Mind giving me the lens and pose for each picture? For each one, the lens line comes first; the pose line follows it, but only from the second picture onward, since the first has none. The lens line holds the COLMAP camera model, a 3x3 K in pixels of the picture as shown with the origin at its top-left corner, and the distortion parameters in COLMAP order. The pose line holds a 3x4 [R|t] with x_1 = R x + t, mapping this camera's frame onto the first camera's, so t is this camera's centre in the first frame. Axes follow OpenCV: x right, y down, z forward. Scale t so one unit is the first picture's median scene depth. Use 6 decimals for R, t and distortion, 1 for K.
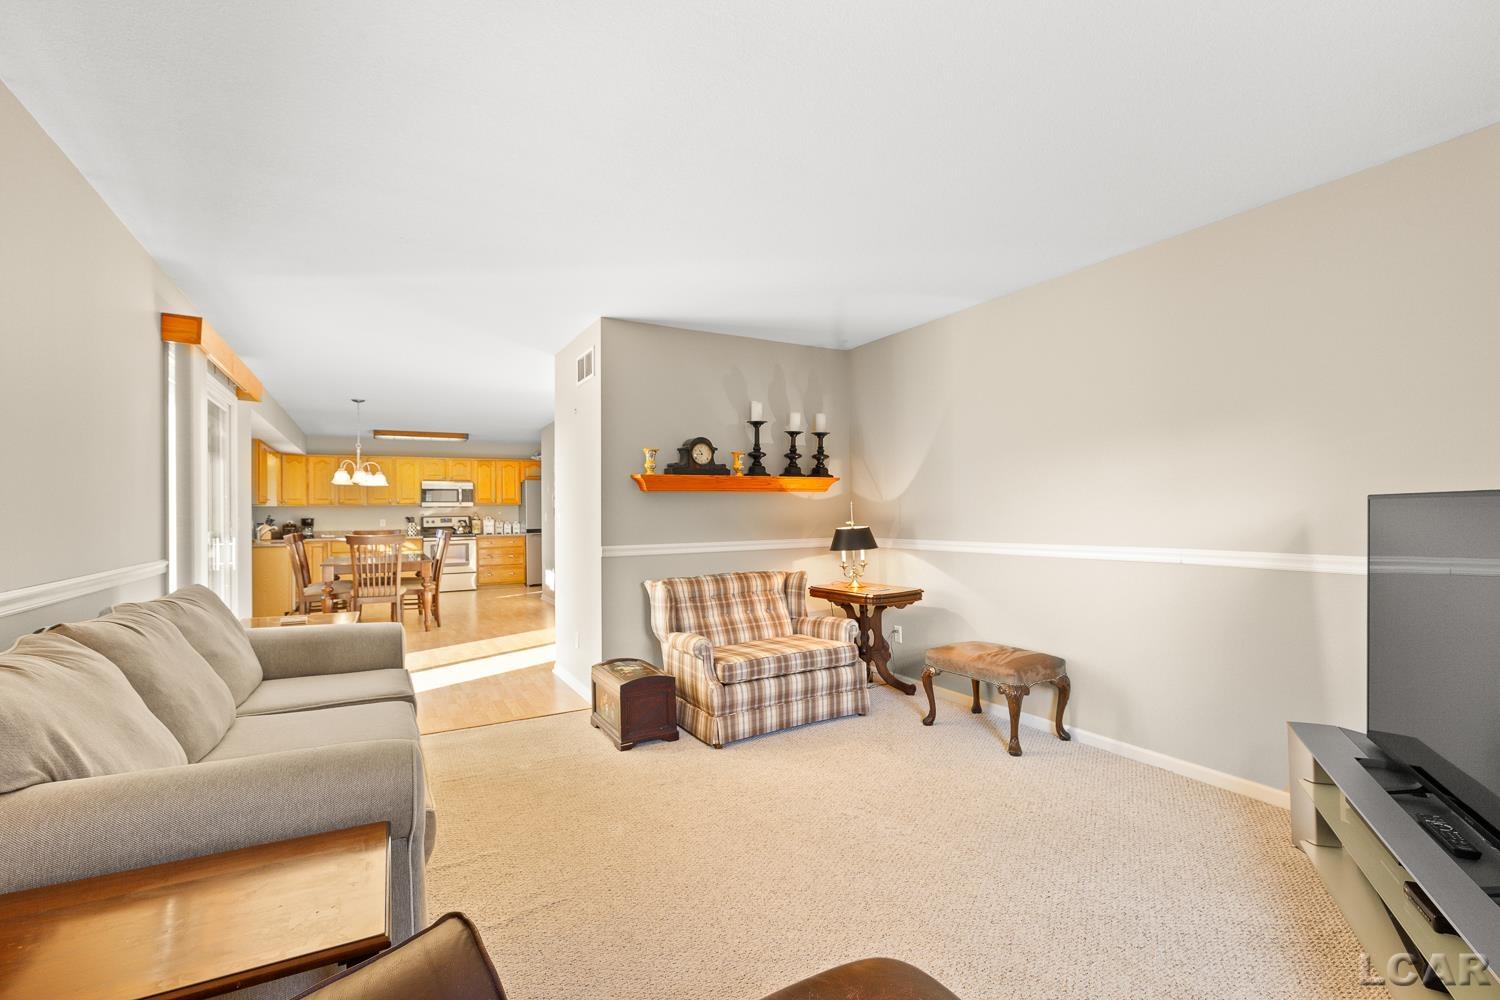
lens RADIAL K [[671.1, 0, 750.0], [0, 671.1, 500.0], [0, 0, 1]] dist [0.003212, 0.000168]
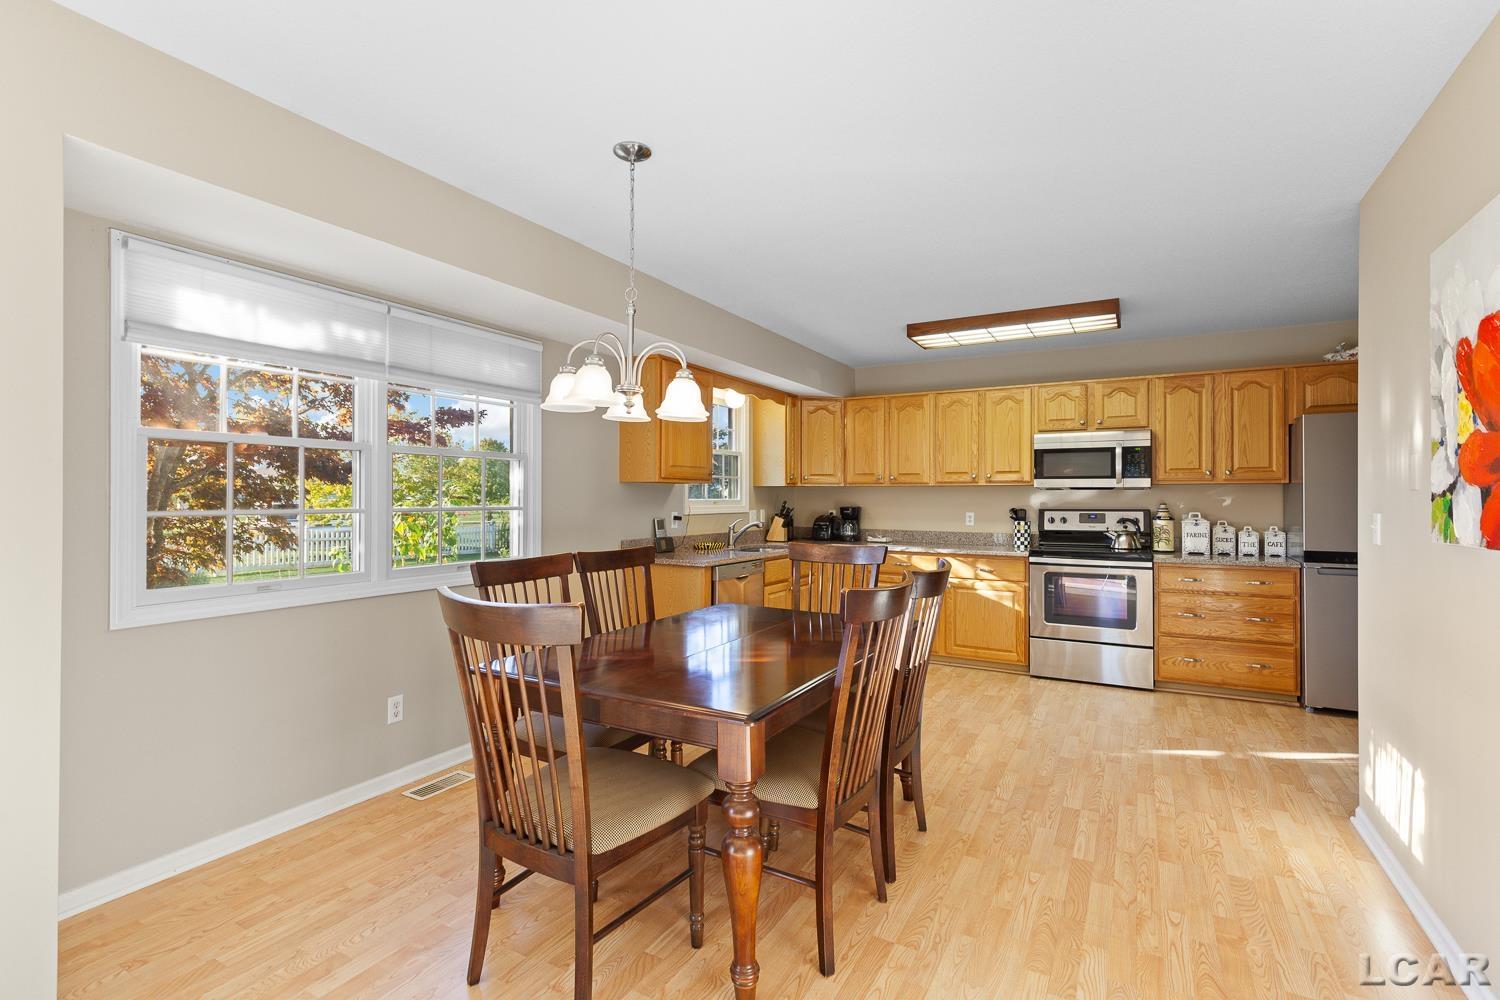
lens RADIAL K [[691.1, 0, 746.0], [0, 691.1, 496.2], [0, 0, 1]] dist [0.000855, -0.000788]
pose [[0.517113, 0.012255, -0.855830, -0.416162], [0.005675, 0.999826, 0.017746, 0.013904], [0.855898, -0.014033, 0.516953, 1.348448]]
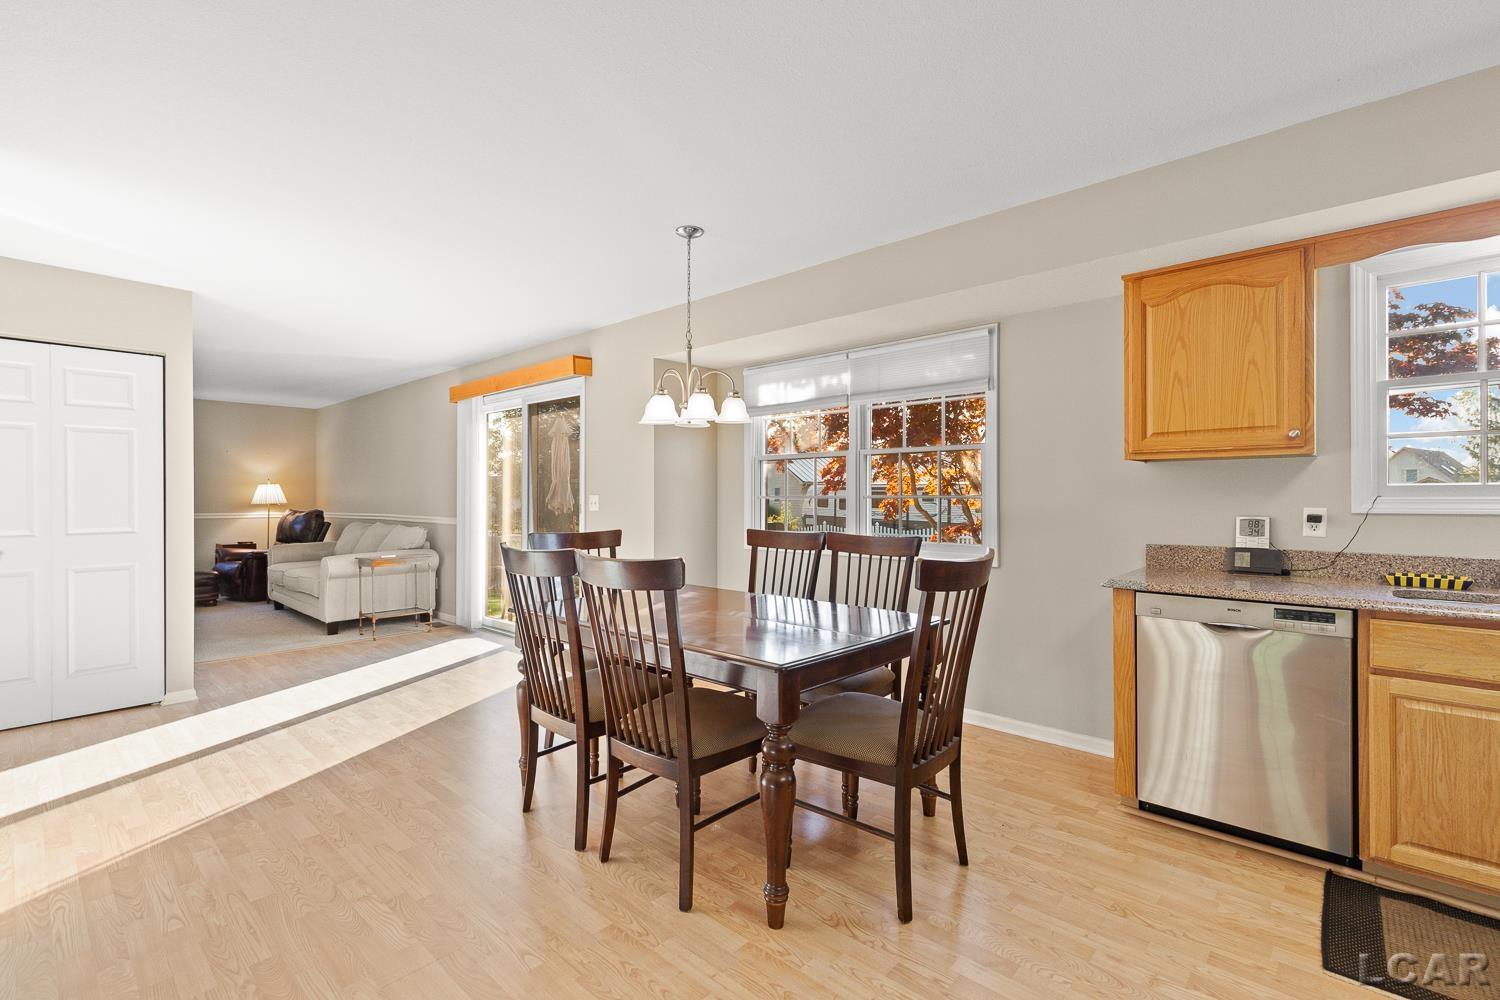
lens RADIAL K [[667.1, 0, 755.3], [0, 667.1, 497.6], [0, 0, 1]] dist [0.002128, 0.000382]
pose [[-0.949132, 0.010858, -0.314690, -0.744428], [0.016201, 0.999765, -0.014369, 0.048064], [0.314460, -0.018737, -0.949086, 2.199493]]
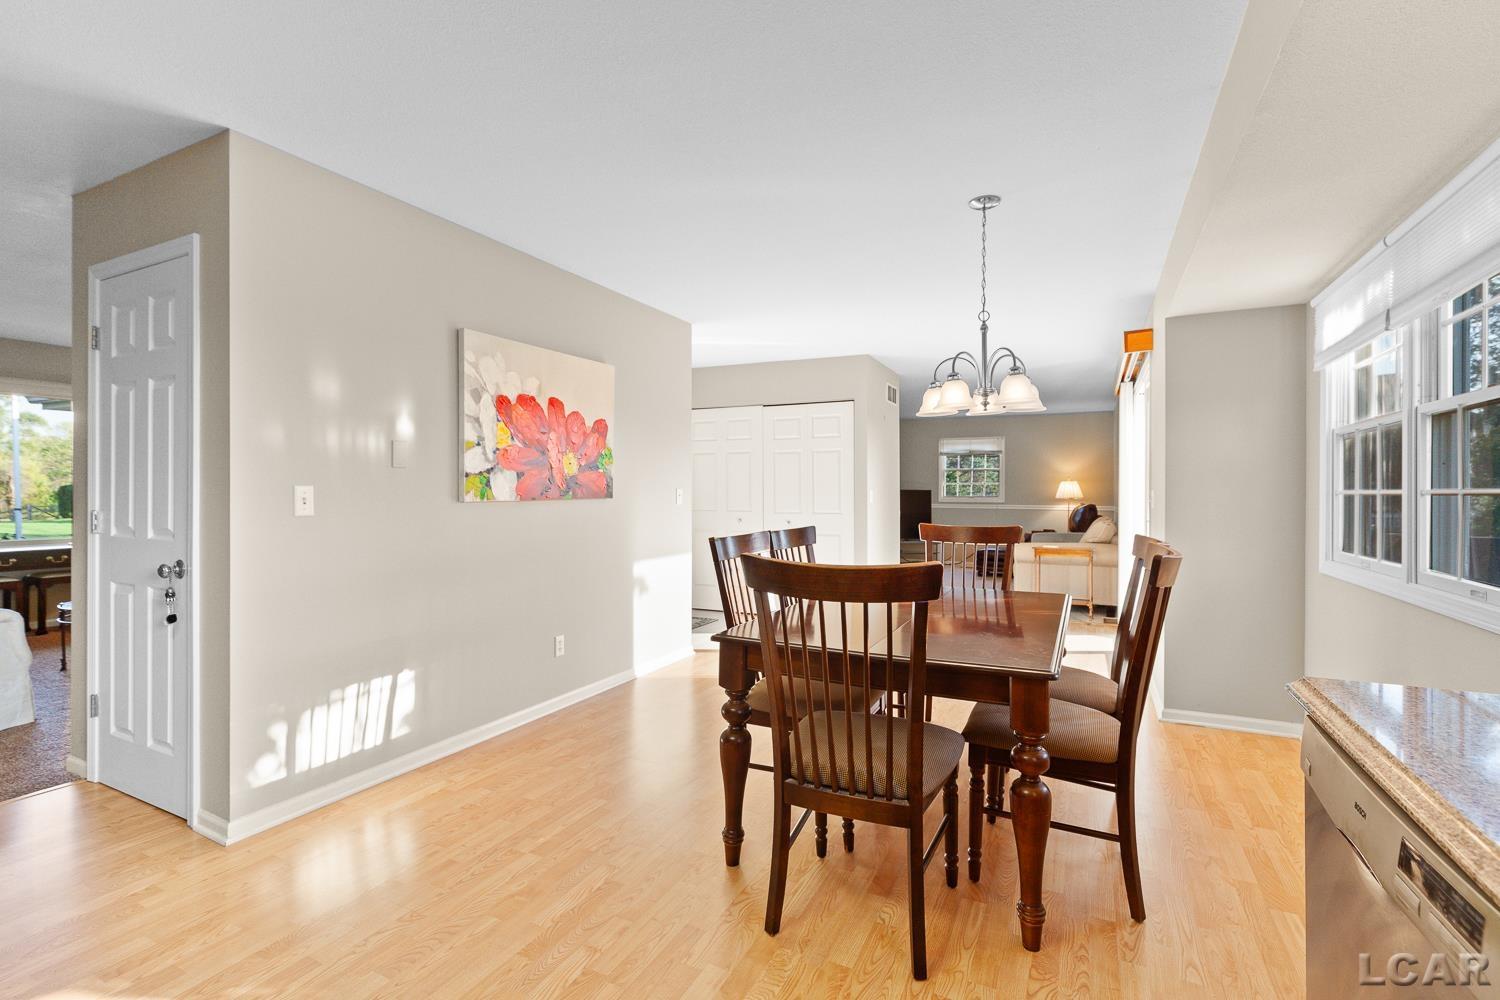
lens RADIAL K [[671.1, 0, 750.0], [0, 671.1, 500.0], [0, 0, 1]] dist [0.003212, 0.000168]
pose [[-0.564973, 0.001358, 0.825108, -1.285741], [-0.010613, 0.999904, -0.008912, 0.052909], [-0.825041, -0.013792, -0.564905, 2.068837]]
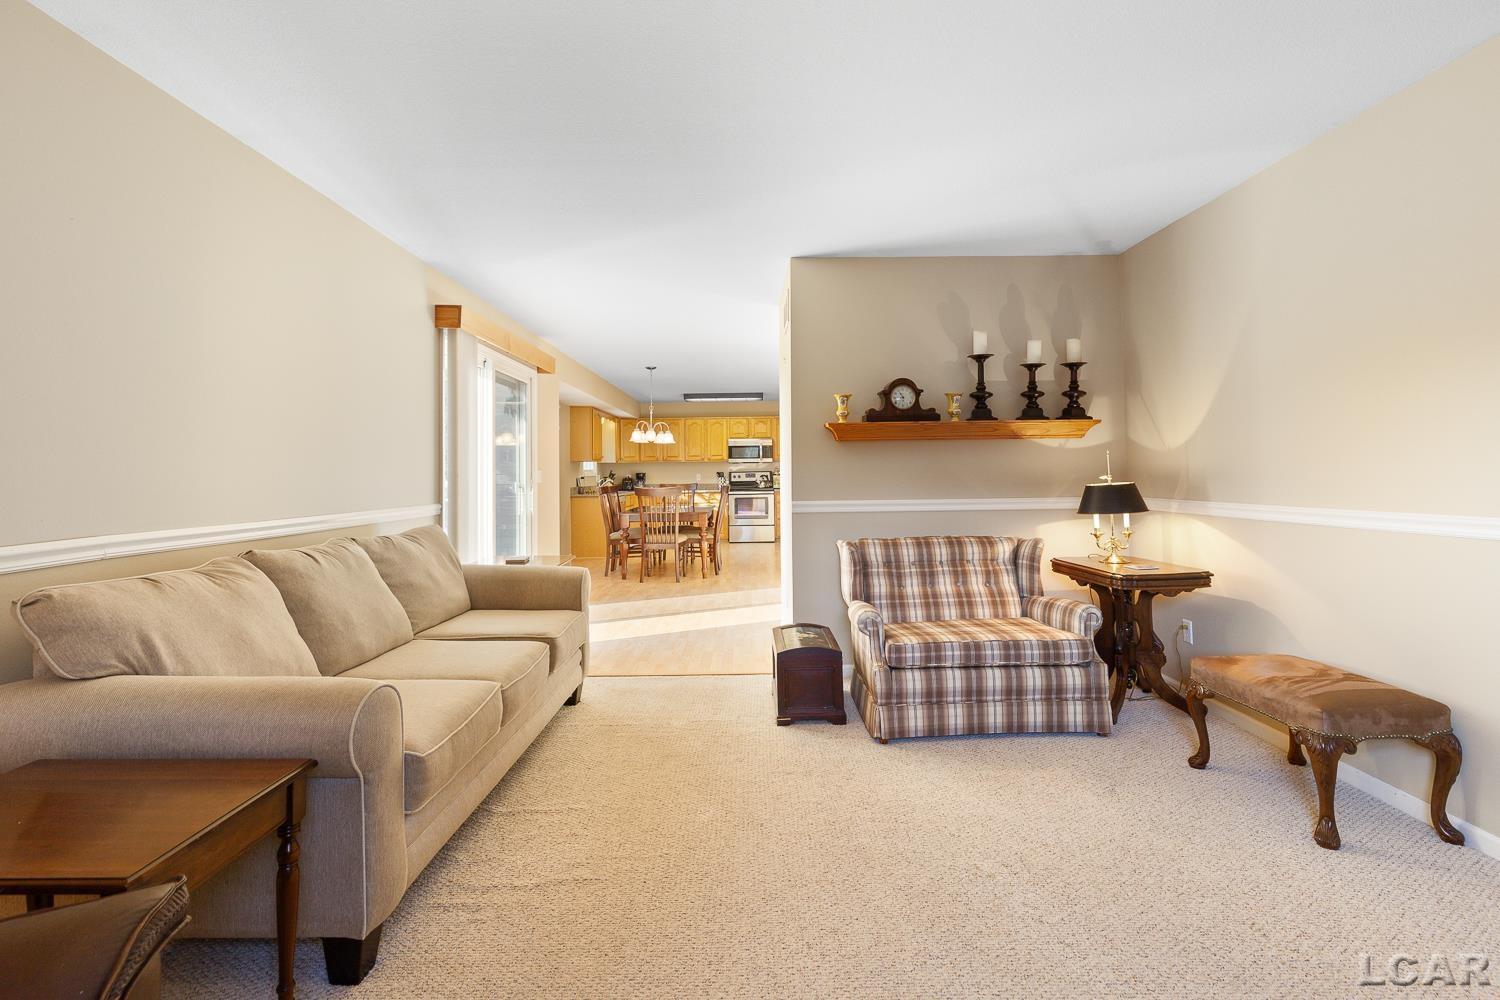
lens RADIAL K [[683.8, 0, 750.6], [0, 683.8, 450.0], [0, 0, 1]] dist [0.005608, -0.000035]
pose [[0.875933, -0.015083, -0.482197, 0.171943], [0.010517, 0.999871, -0.012170, 0.007804], [0.482318, 0.005588, 0.875978, 0.124436]]
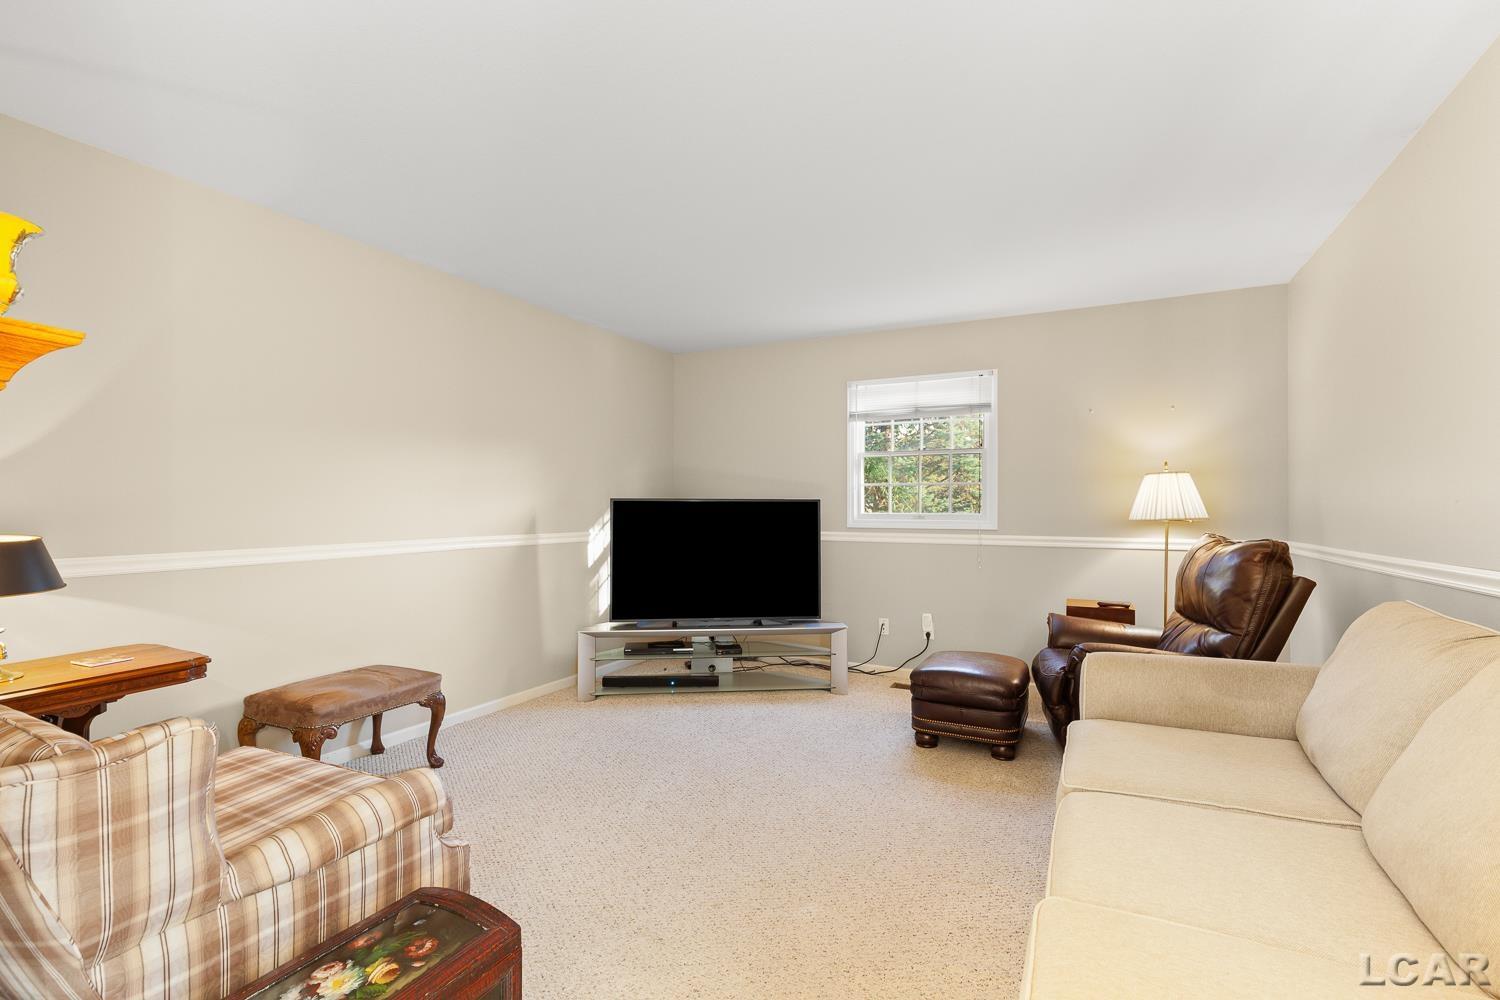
lens RADIAL K [[680.6, 0, 761.6], [0, 680.6, 503.5], [0, 0, 1]] dist [0.003175, 0.000002]
pose [[-0.565057, 0.018463, 0.824846, -0.420942], [-0.011385, 0.999480, -0.030171, 0.026123], [-0.824974, -0.026439, -0.564552, 0.769397]]
